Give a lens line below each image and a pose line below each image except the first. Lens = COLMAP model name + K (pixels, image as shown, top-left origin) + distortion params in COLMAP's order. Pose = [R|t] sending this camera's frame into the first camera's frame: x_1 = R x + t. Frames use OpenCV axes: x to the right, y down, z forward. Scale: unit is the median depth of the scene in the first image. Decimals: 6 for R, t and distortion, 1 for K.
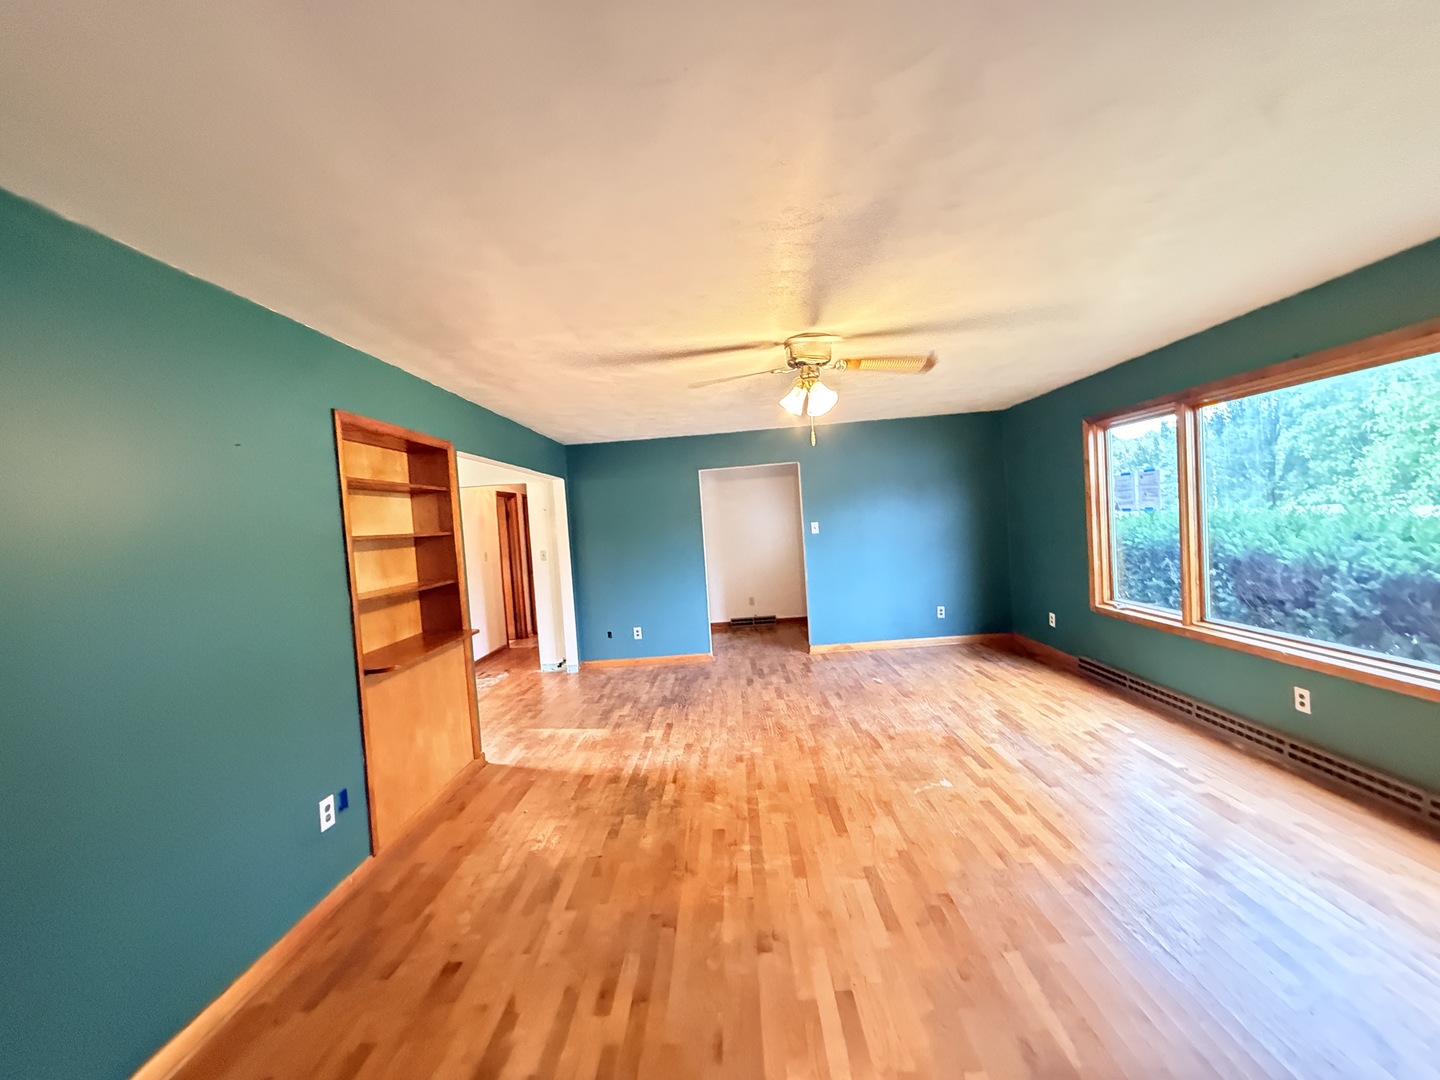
lens RADIAL K [[573.4, 0, 714.0], [0, 573.4, 540.0], [0, 0, 1]] dist [0.000949, -0.000076]
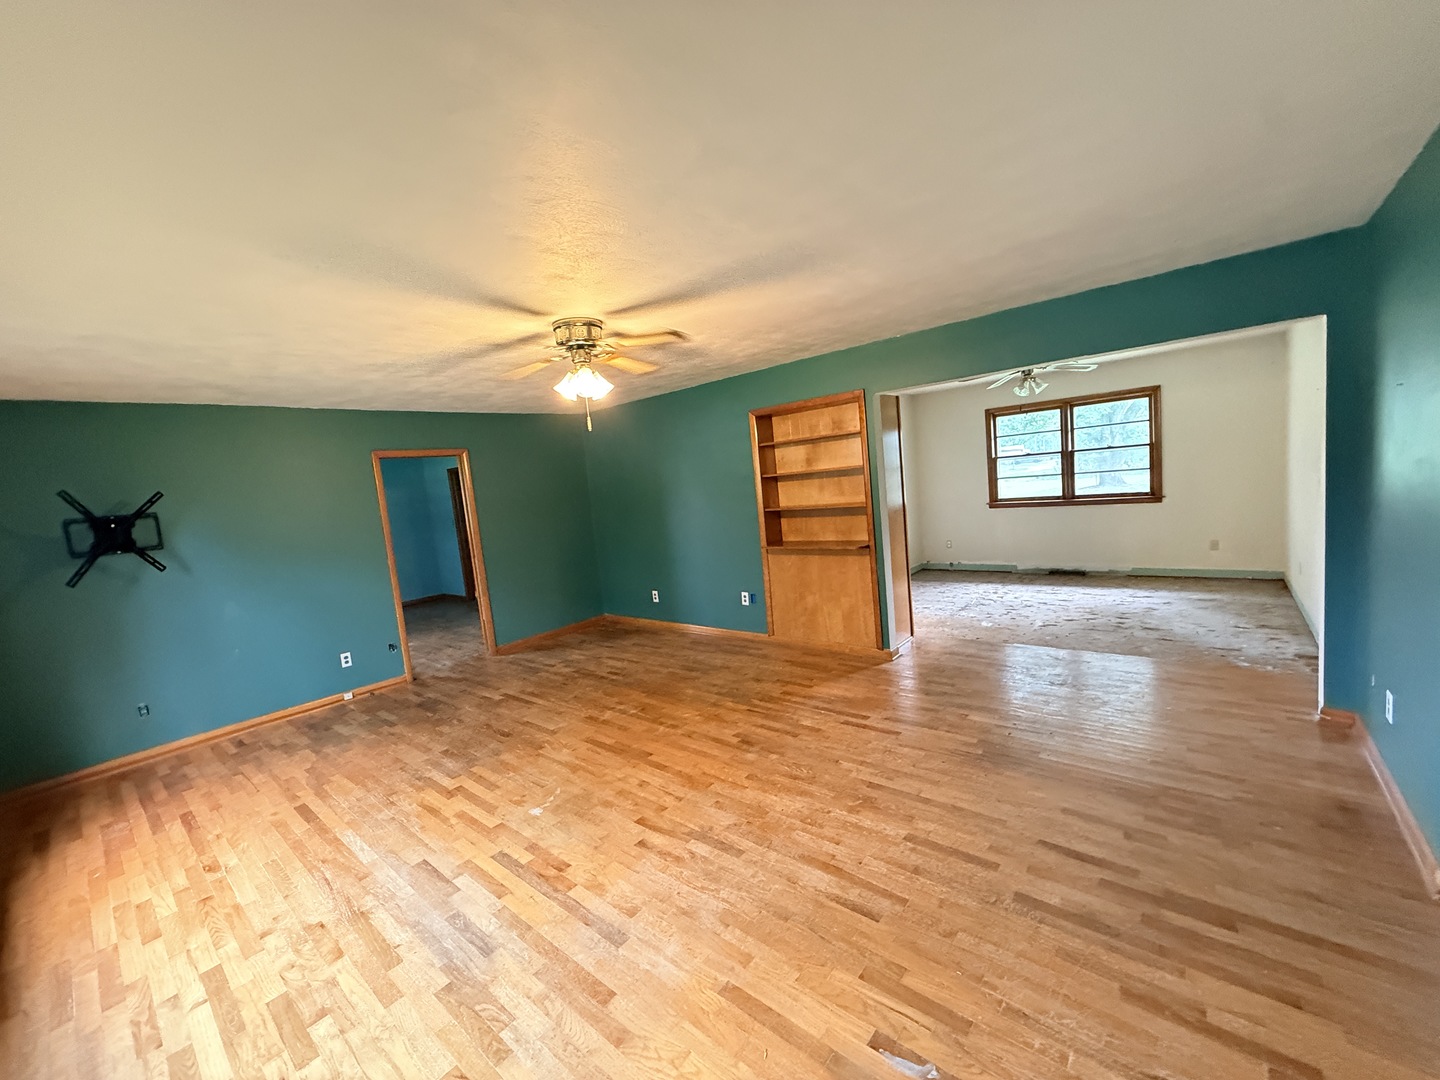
lens RADIAL K [[573.4, 0, 714.0], [0, 573.4, 540.0], [0, 0, 1]] dist [0.000949, -0.000076]
pose [[-0.615578, 0.208738, -0.759929, 0.768661], [0.110772, 0.977629, 0.178805, -0.122105], [0.780252, 0.025889, -0.624929, 1.641121]]
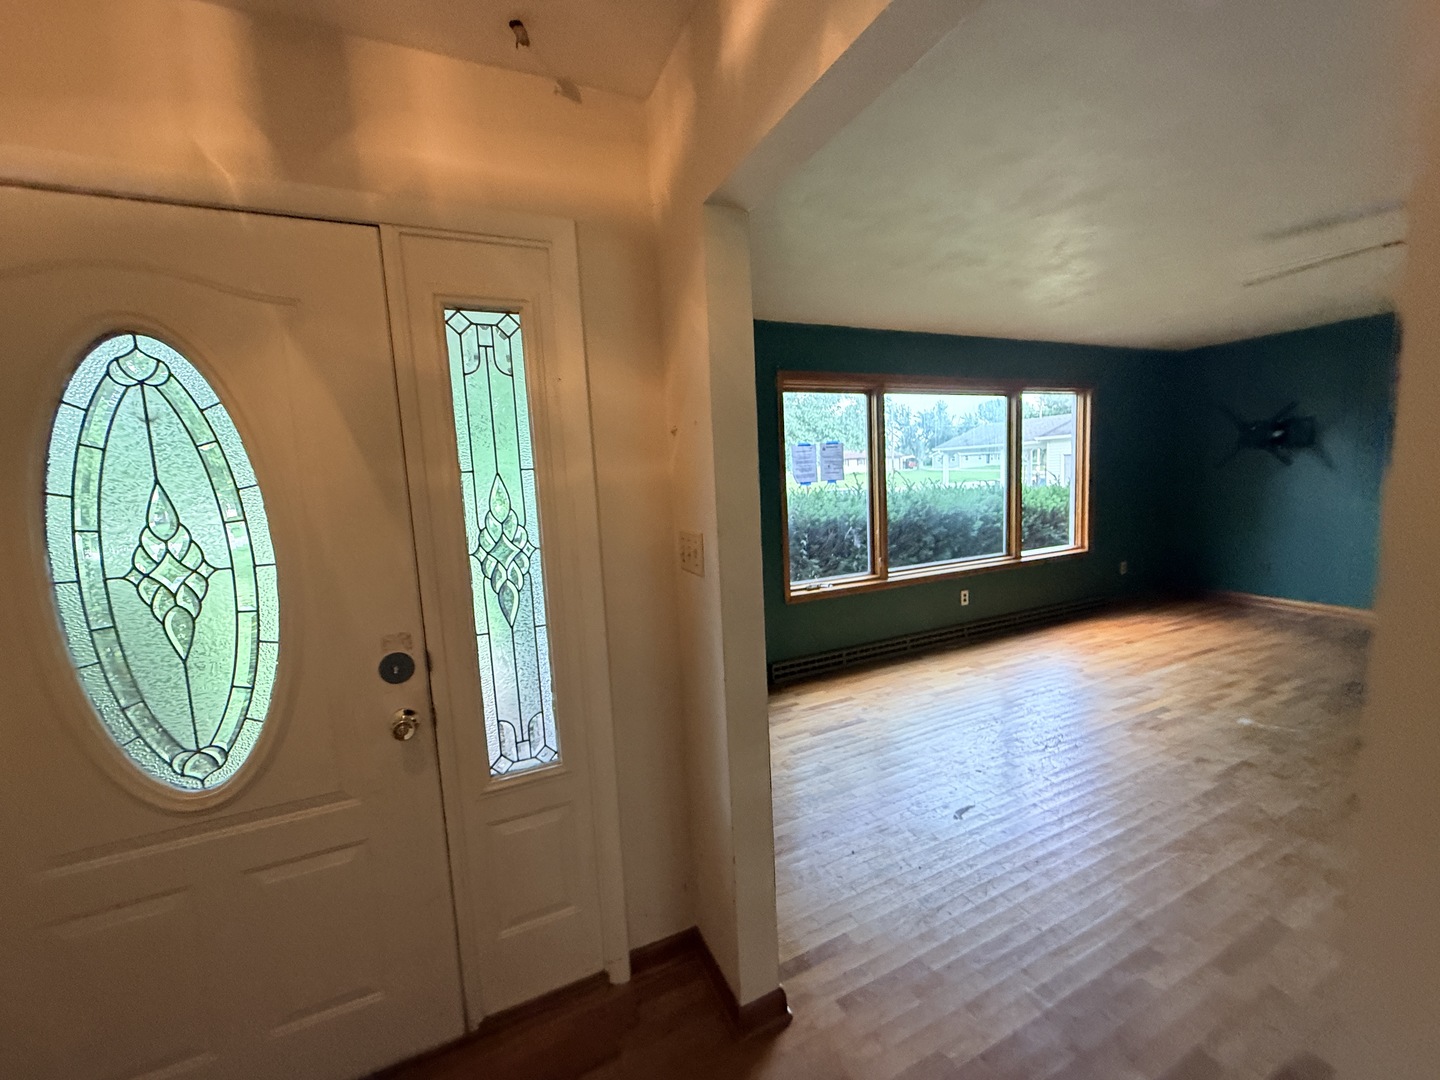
lens RADIAL K [[573.4, 0, 714.0], [0, 573.4, 540.0], [0, 0, 1]] dist [0.000949, -0.000076]
pose [[-0.438191, -0.003491, 0.898875, -0.073435], [0.115824, 0.991437, 0.060313, -0.045273], [-0.891388, 0.130540, -0.434034, 2.025857]]
